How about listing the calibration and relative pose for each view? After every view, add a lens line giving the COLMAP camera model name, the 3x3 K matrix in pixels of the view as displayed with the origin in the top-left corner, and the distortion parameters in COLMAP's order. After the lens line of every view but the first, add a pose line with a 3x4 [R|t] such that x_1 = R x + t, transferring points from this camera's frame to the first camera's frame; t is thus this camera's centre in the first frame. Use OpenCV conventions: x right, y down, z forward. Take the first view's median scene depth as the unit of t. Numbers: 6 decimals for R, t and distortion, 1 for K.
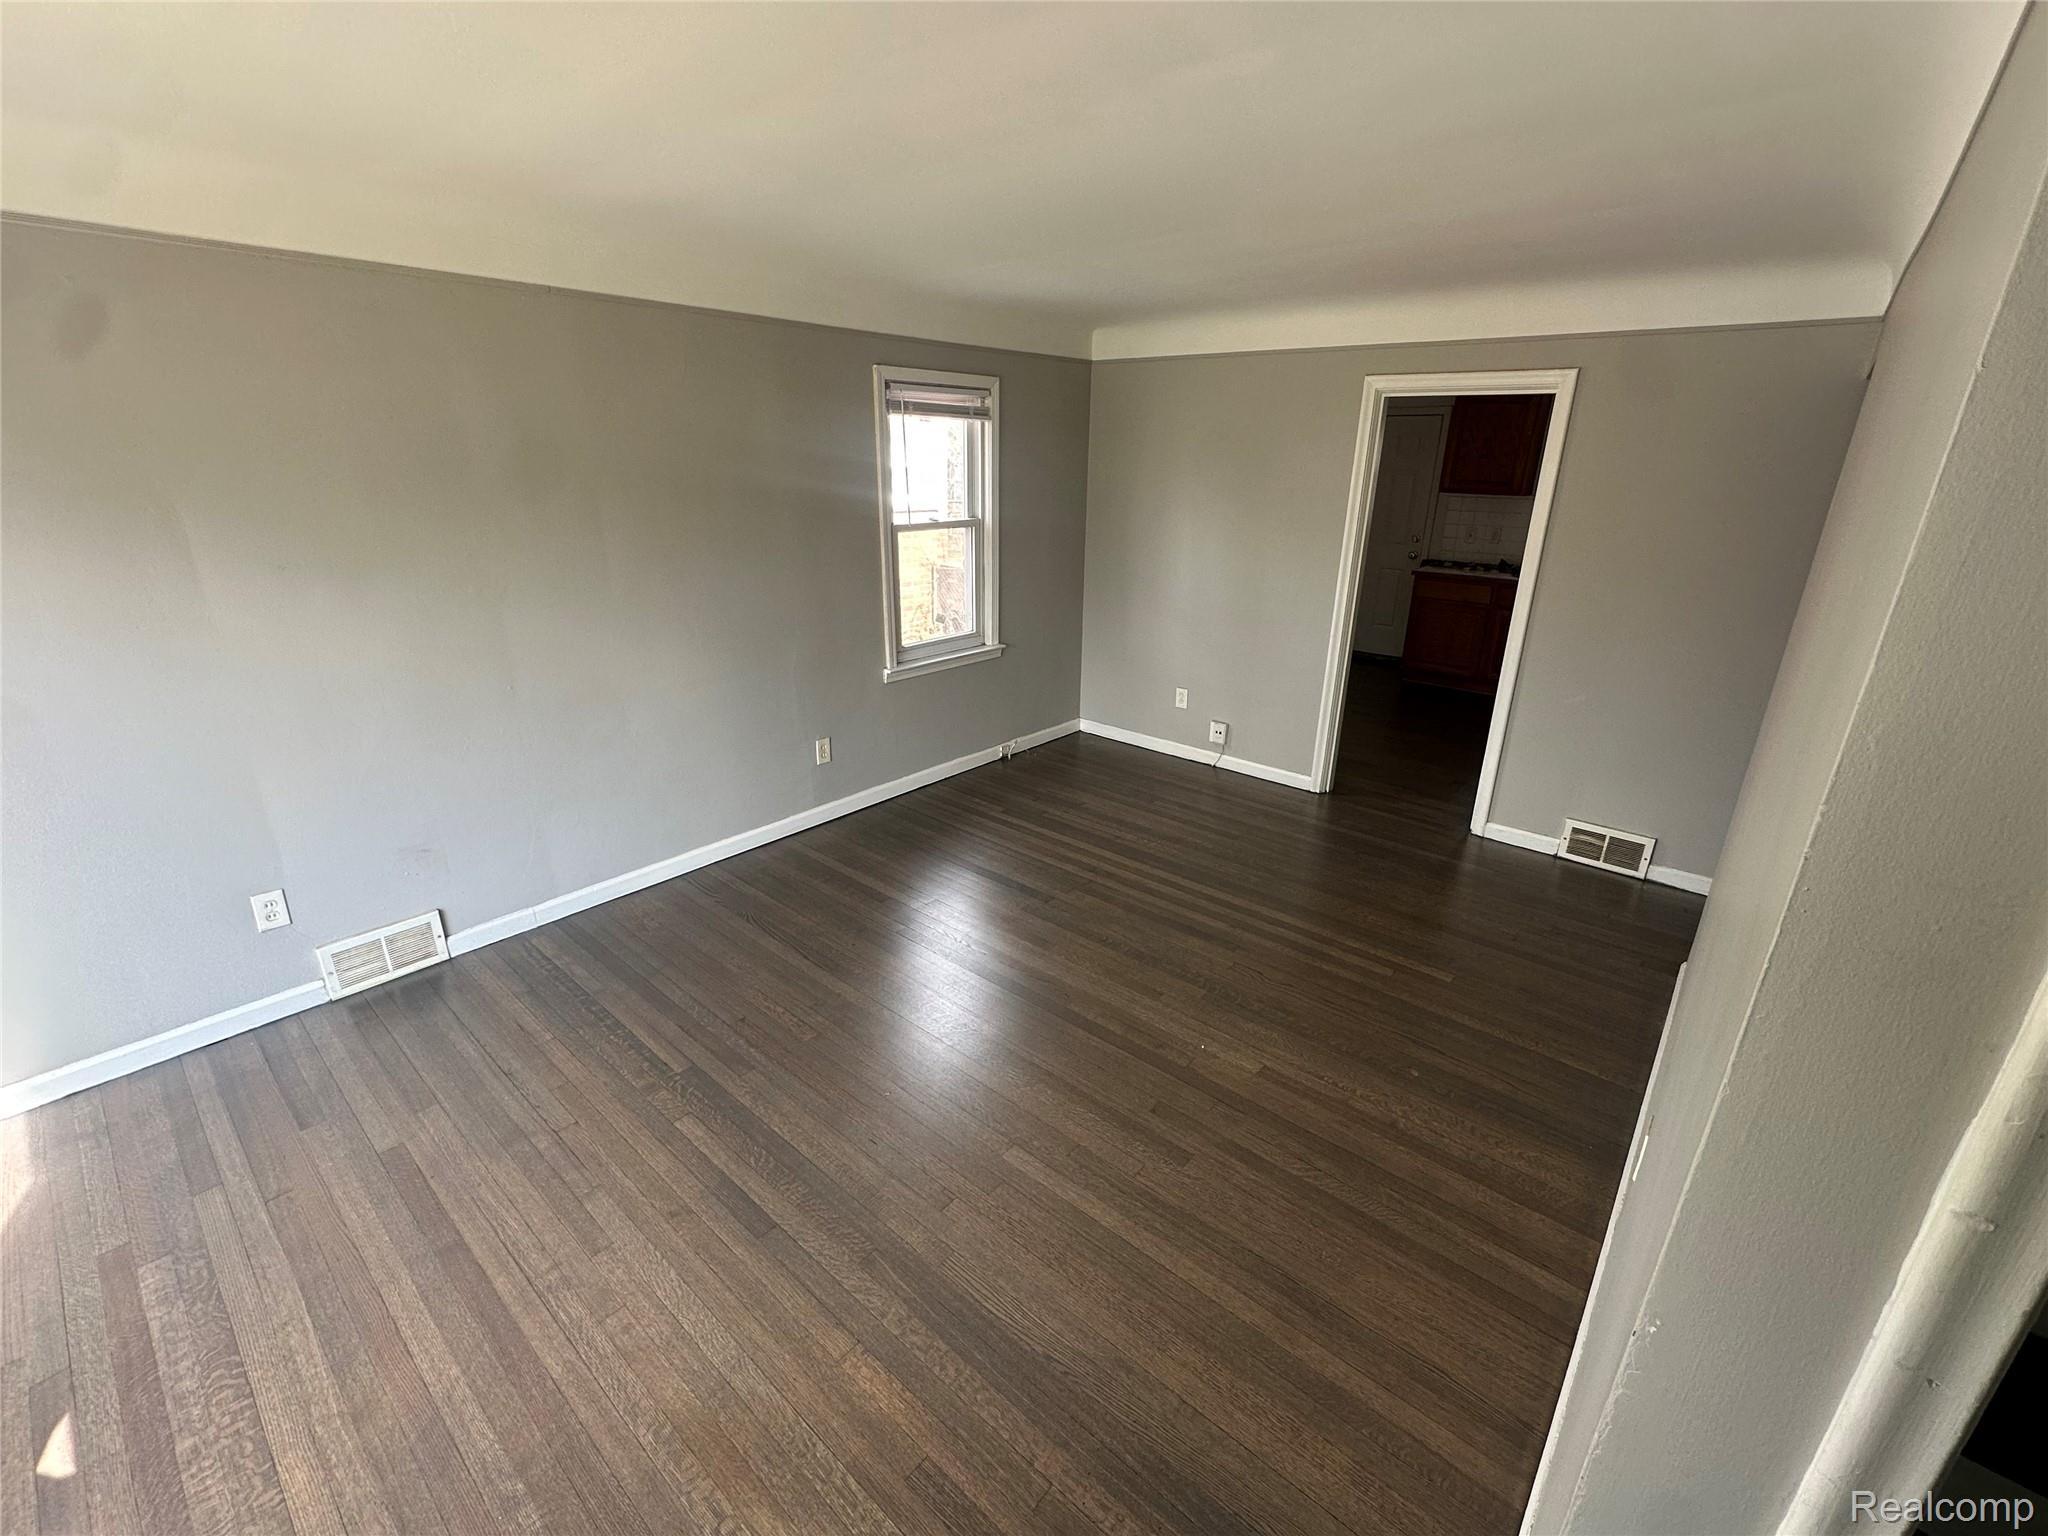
lens RADIAL K [[874.8, 0, 1023.4], [0, 874.8, 764.6], [0, 0, 1]] dist [-0.000167, -0.000017]
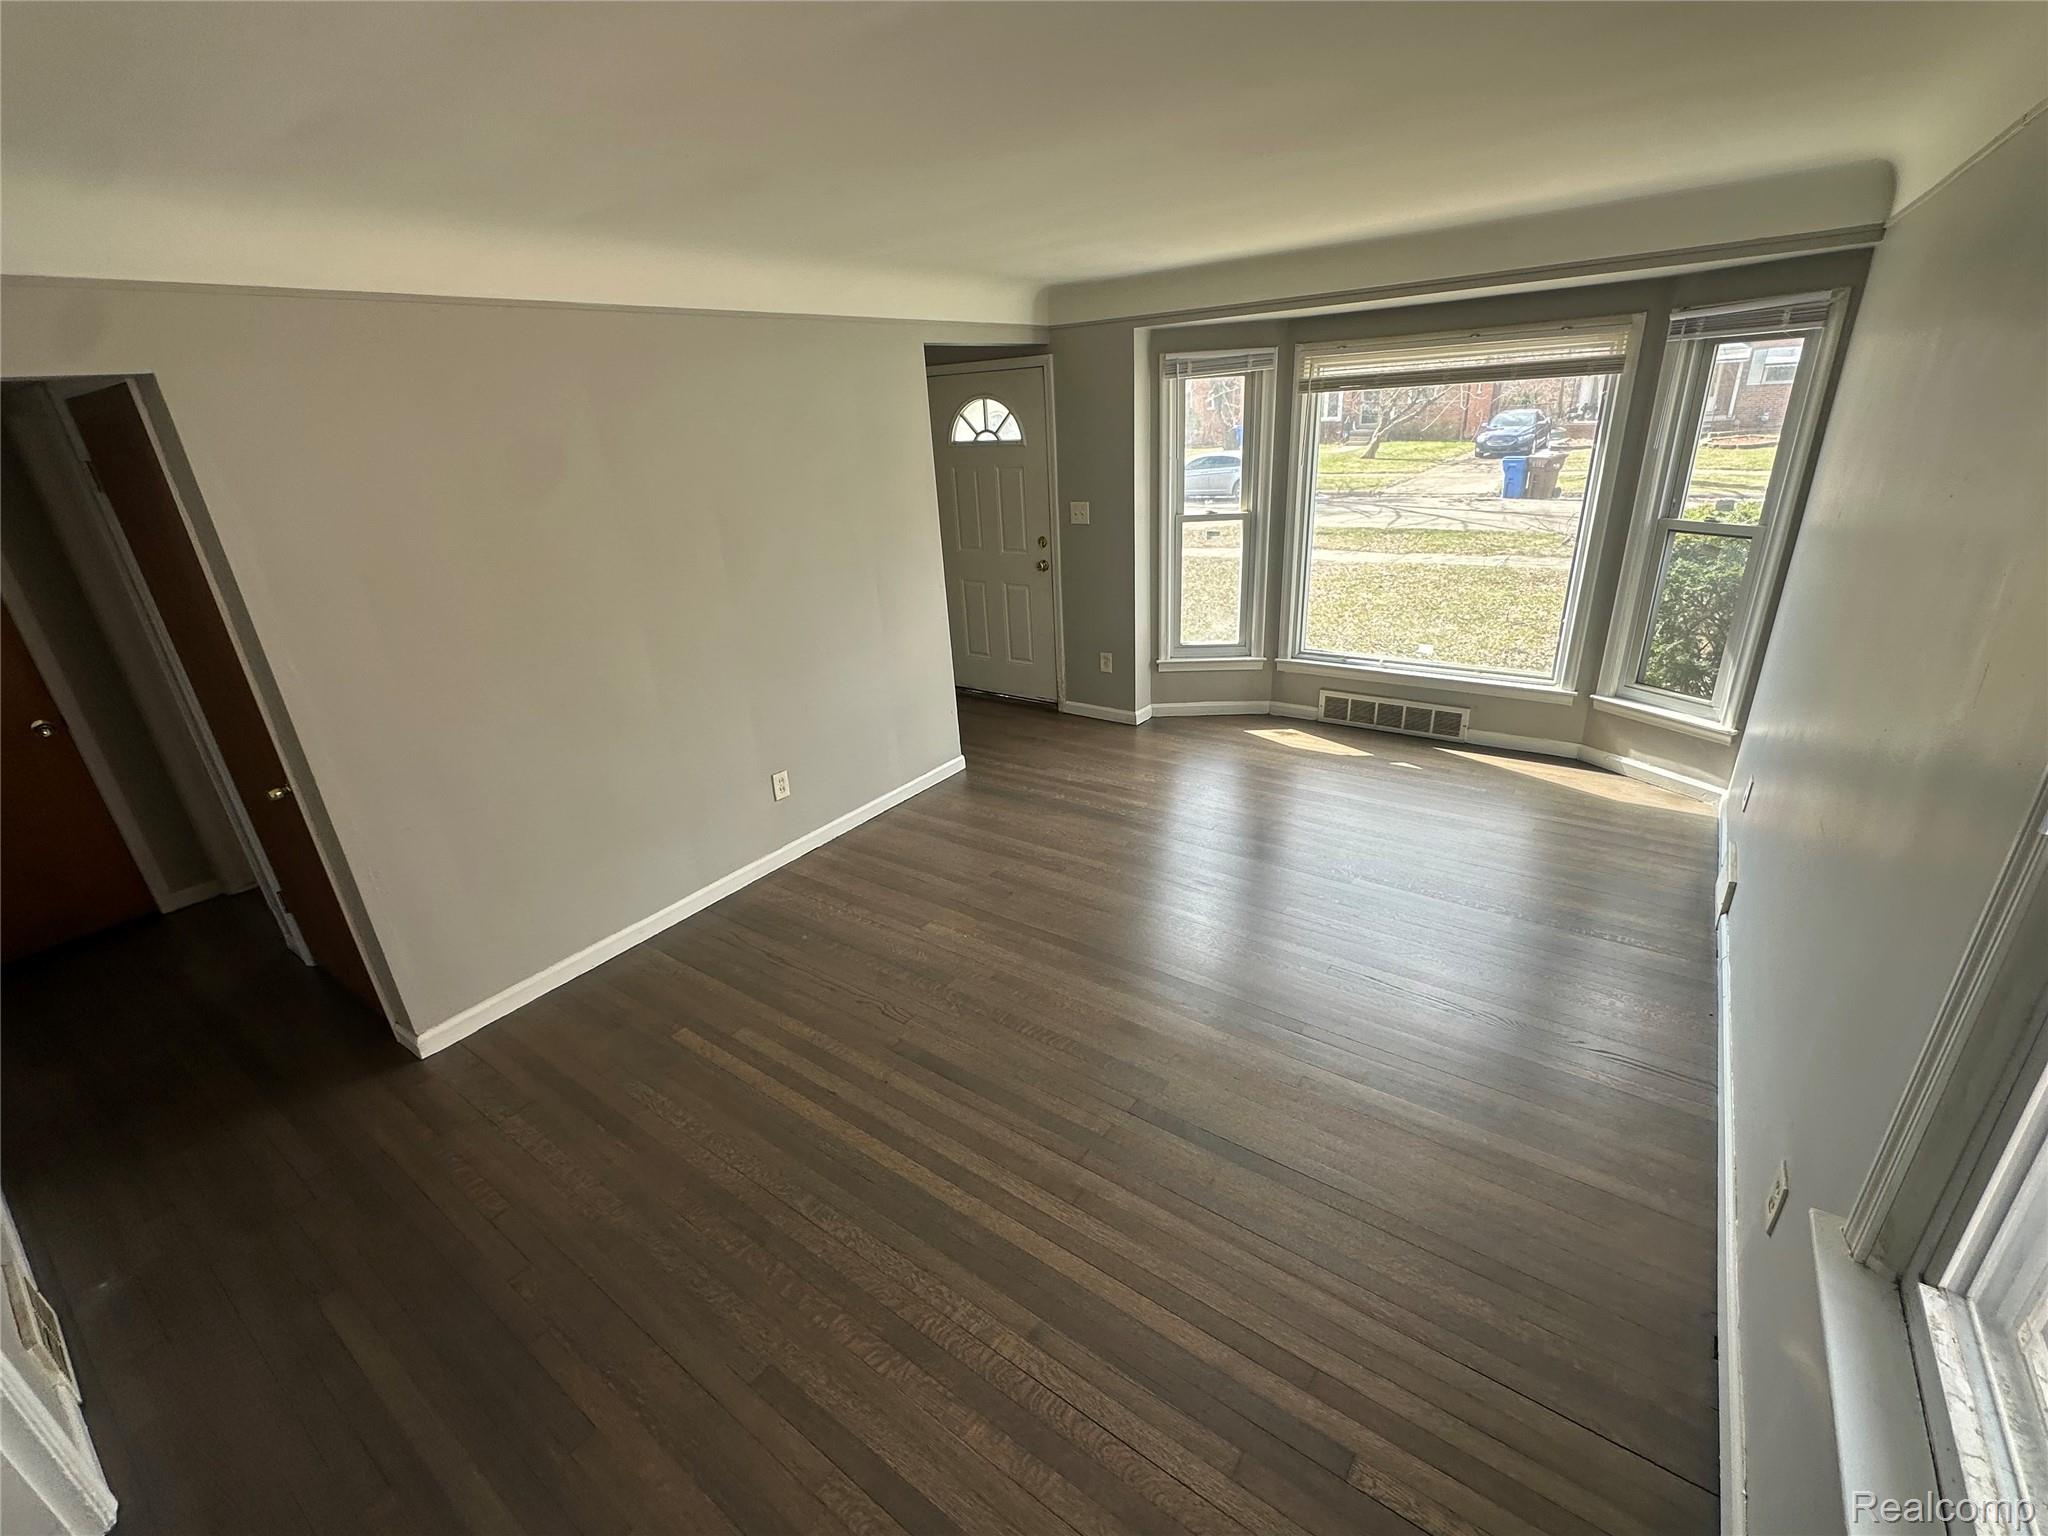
lens RADIAL K [[874.8, 0, 1027.3], [0, 874.8, 770.9], [0, 0, 1]] dist [-0.000167, -0.000017]
pose [[-0.994833, 0.071075, -0.072496, 0.159624], [0.004442, 0.743854, 0.668328, -0.550052], [0.101428, 0.664553, -0.740326, 1.464440]]
